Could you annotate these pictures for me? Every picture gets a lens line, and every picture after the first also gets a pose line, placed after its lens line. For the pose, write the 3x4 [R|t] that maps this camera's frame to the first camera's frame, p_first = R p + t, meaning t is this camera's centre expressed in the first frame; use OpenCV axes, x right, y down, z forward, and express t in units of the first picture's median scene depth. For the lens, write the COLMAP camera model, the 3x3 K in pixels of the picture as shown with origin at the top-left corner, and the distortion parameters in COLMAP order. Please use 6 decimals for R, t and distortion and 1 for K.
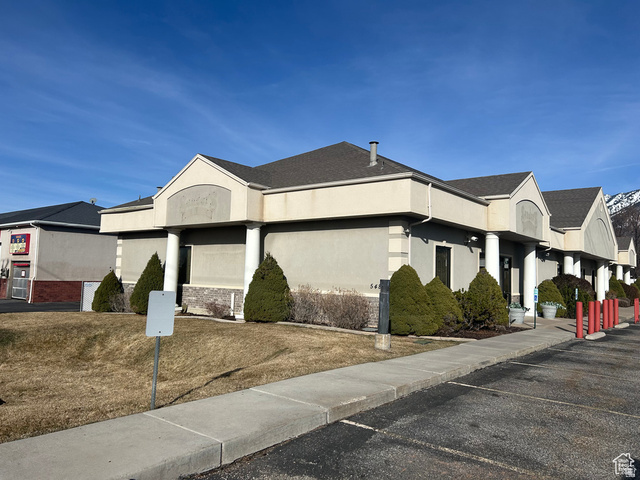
lens RADIAL K [[476.4, 0, 312.3], [0, 476.4, 239.9], [0, 0, 1]] dist [0.043849, -0.050533]
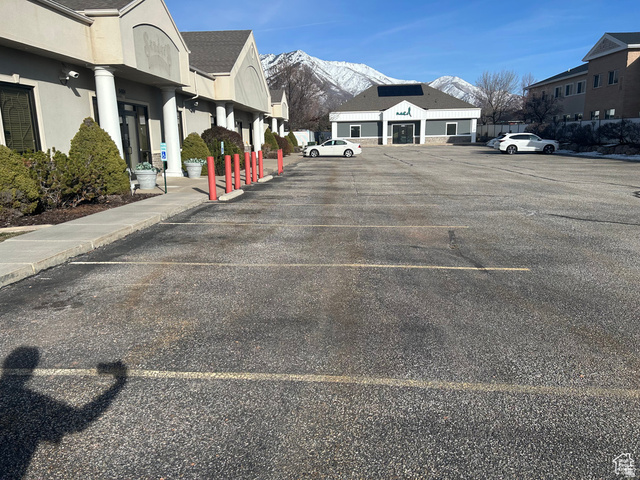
lens RADIAL K [[476.4, 0, 312.3], [0, 476.4, 239.9], [0, 0, 1]] dist [0.043849, -0.050533]
pose [[0.810919, -0.162137, 0.562247, 0.154768], [-0.004189, 0.959213, 0.282654, 0.024099], [-0.585143, -0.231565, 0.777165, 0.165604]]
